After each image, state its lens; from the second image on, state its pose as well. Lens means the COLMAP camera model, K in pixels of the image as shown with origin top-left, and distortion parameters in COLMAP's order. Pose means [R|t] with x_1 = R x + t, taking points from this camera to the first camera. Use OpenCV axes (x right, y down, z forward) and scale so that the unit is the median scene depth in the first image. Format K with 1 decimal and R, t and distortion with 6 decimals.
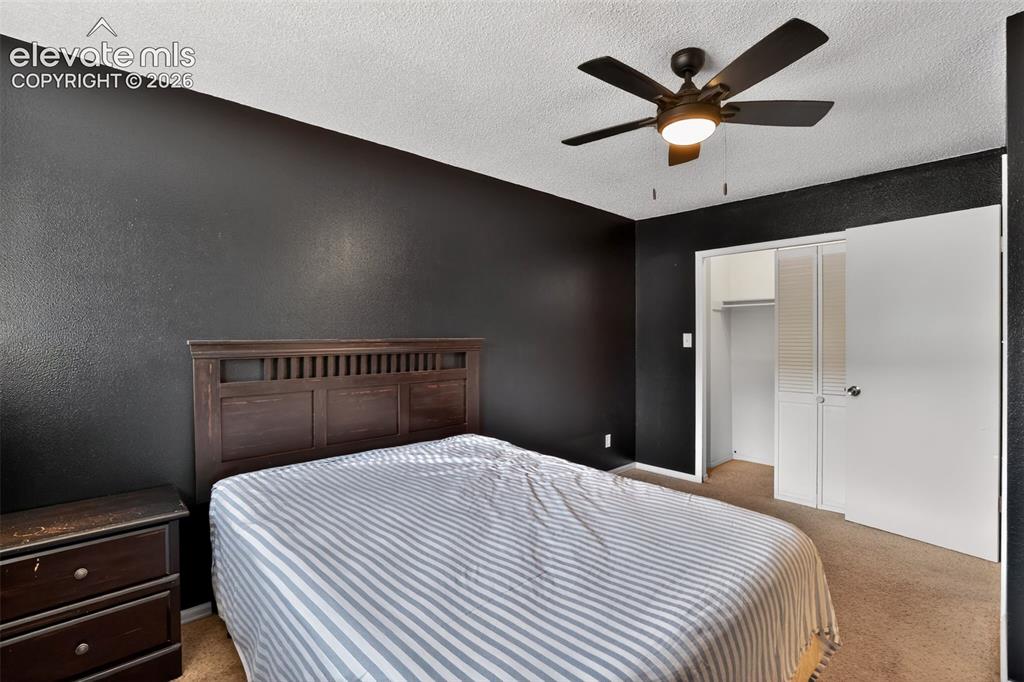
lens RADIAL K [[466.8, 0, 506.4], [0, 466.8, 339.1], [0, 0, 1]] dist [-0.048628, 0.019571]
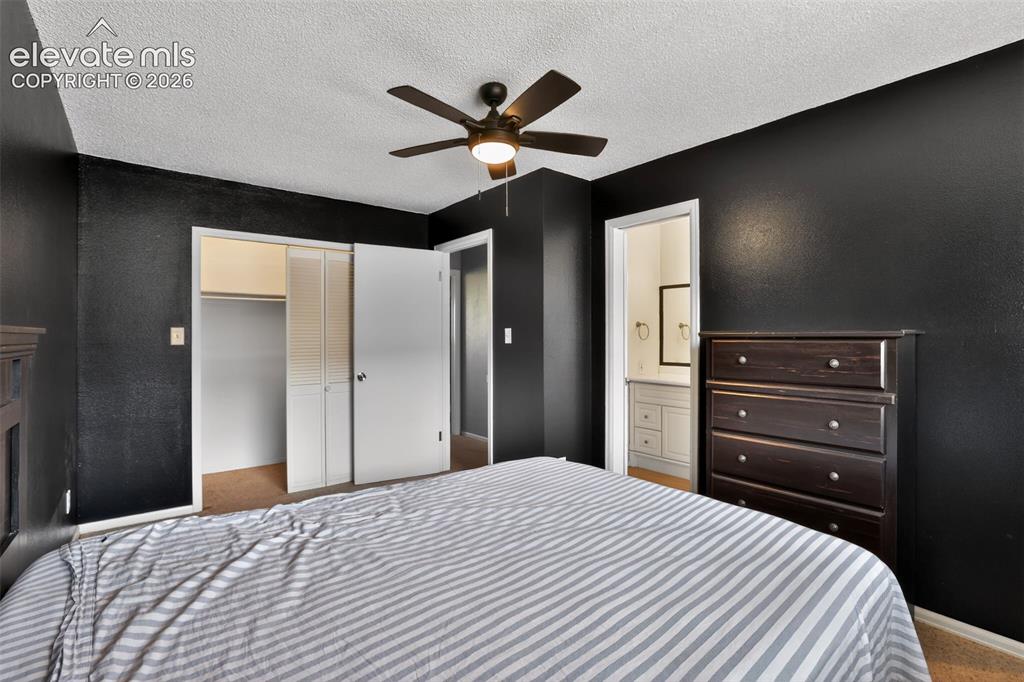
lens RADIAL K [[466.8, 0, 506.4], [0, 466.8, 339.1], [0, 0, 1]] dist [-0.048628, 0.019571]
pose [[0.065160, 0.000679, 0.997875, -0.715313], [0.004098, 0.999991, -0.000948, 0.020255], [-0.997866, 0.004151, 0.065157, 0.835698]]
